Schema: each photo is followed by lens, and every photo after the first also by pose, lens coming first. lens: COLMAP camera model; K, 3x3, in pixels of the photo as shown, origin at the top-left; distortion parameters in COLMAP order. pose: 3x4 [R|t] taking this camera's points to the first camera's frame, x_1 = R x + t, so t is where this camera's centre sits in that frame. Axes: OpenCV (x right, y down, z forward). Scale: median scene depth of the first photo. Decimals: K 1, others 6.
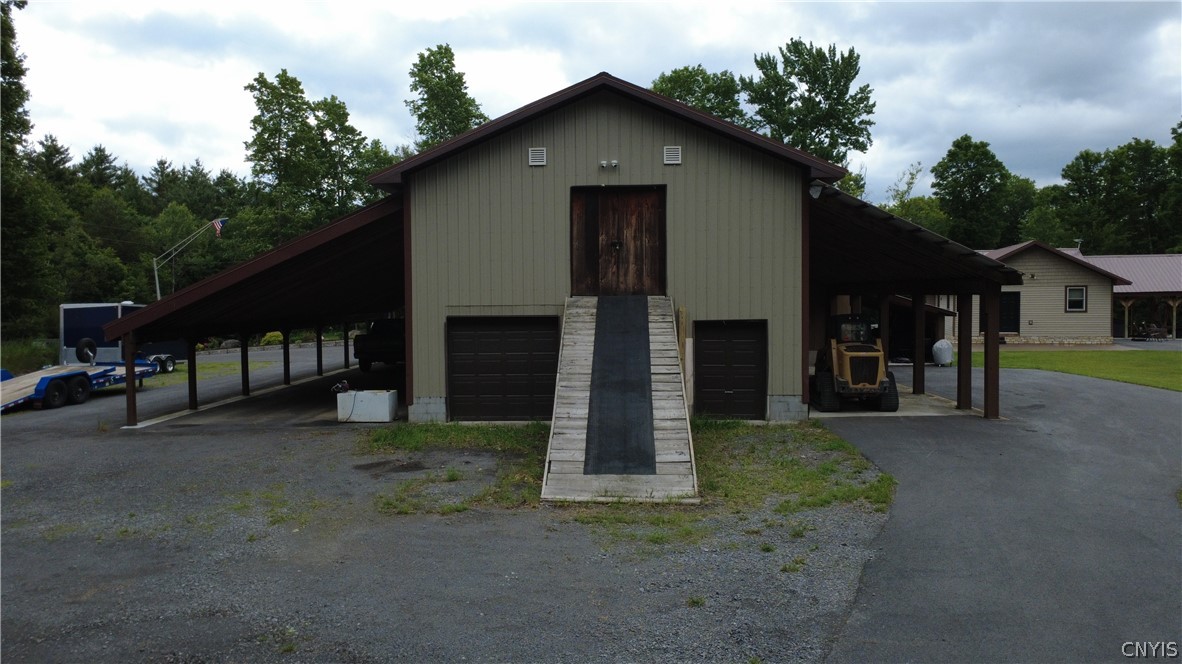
lens RADIAL K [[861.9, 0, 591.0], [0, 861.9, 332.0], [0, 0, 1]] dist [-0.003186, -0.003096]
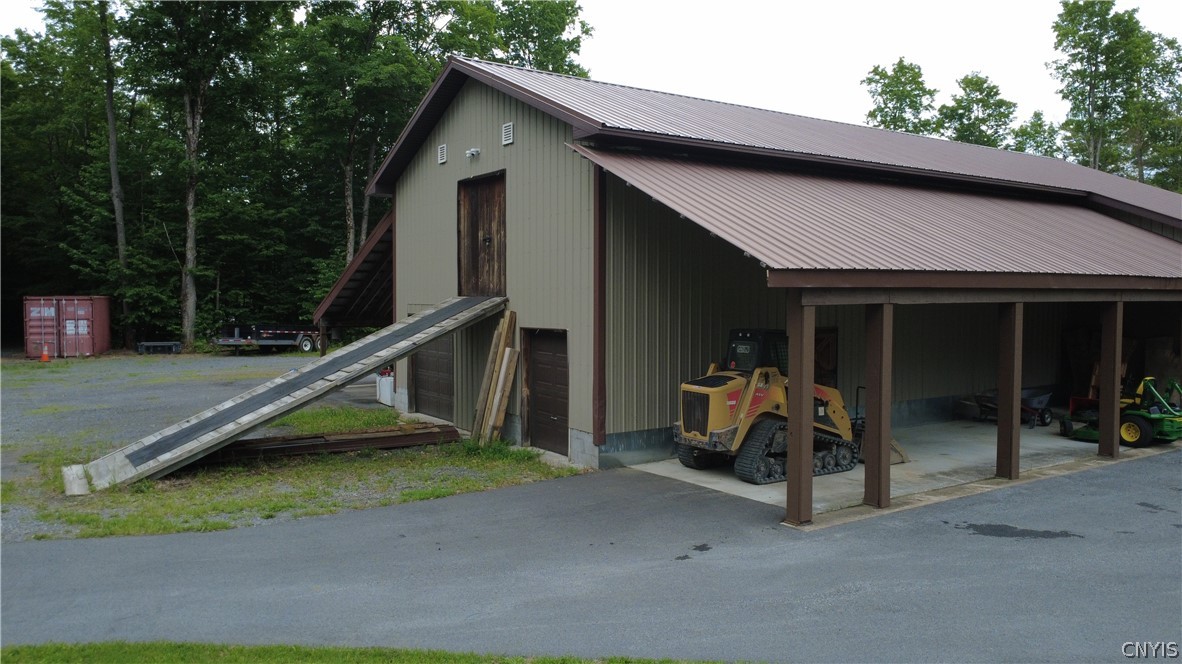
lens RADIAL K [[882.5, 0, 591.0], [0, 882.5, 332.0], [0, 0, 1]] dist [-0.011987, -0.005083]
pose [[0.580901, 0.047436, -0.812591, 0.851040], [-0.044195, 0.998666, 0.026705, -0.034229], [0.812774, 0.020399, 0.582222, 0.549182]]
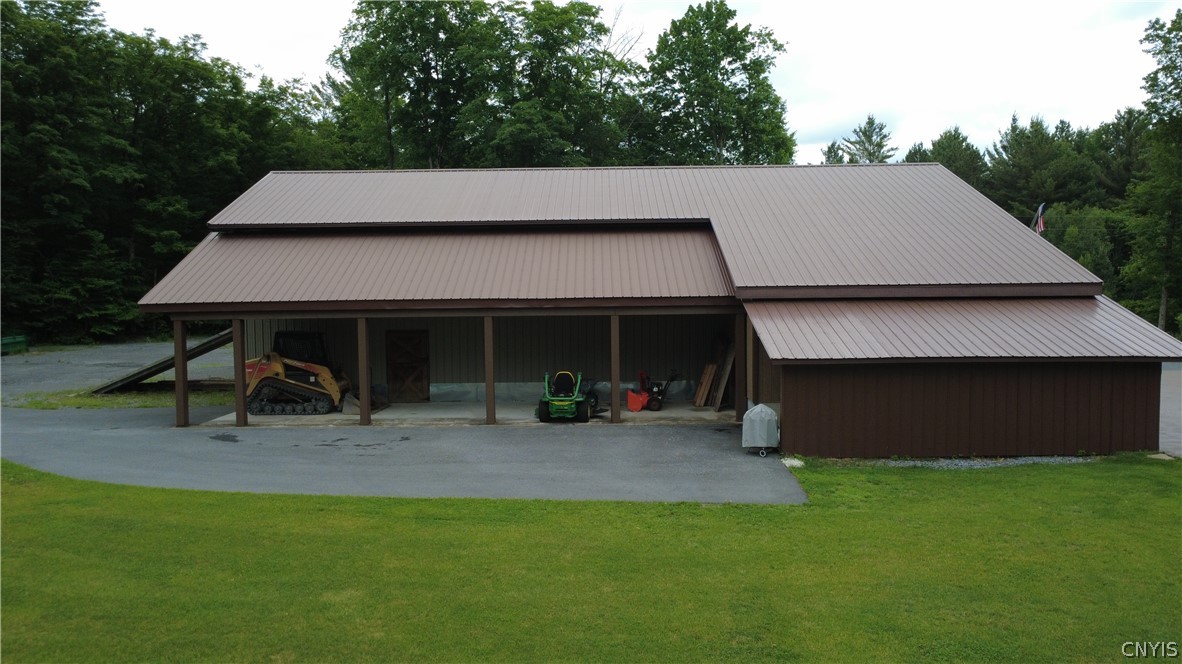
lens RADIAL K [[861.9, 0, 591.0], [0, 861.9, 332.0], [0, 0, 1]] dist [-0.003186, -0.003096]
pose [[0.003582, 0.076640, -0.997052, 1.607027], [-0.034808, 0.996464, 0.076469, -0.134219], [0.999388, 0.034431, 0.006237, 1.526369]]
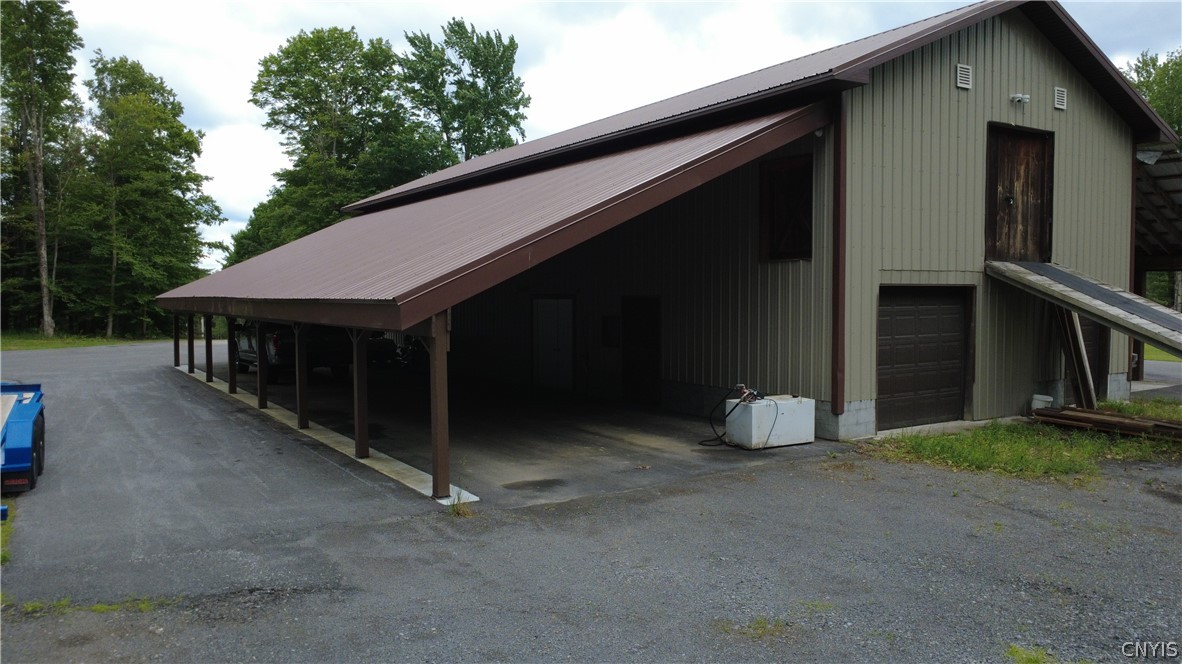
lens RADIAL K [[861.9, 0, 591.0], [0, 861.9, 332.0], [0, 0, 1]] dist [-0.003186, -0.003096]
pose [[0.825363, -0.019639, 0.564261, -0.761013], [0.019630, 0.999789, 0.006085, 0.011646], [-0.564261, 0.006053, 0.825574, 0.548835]]
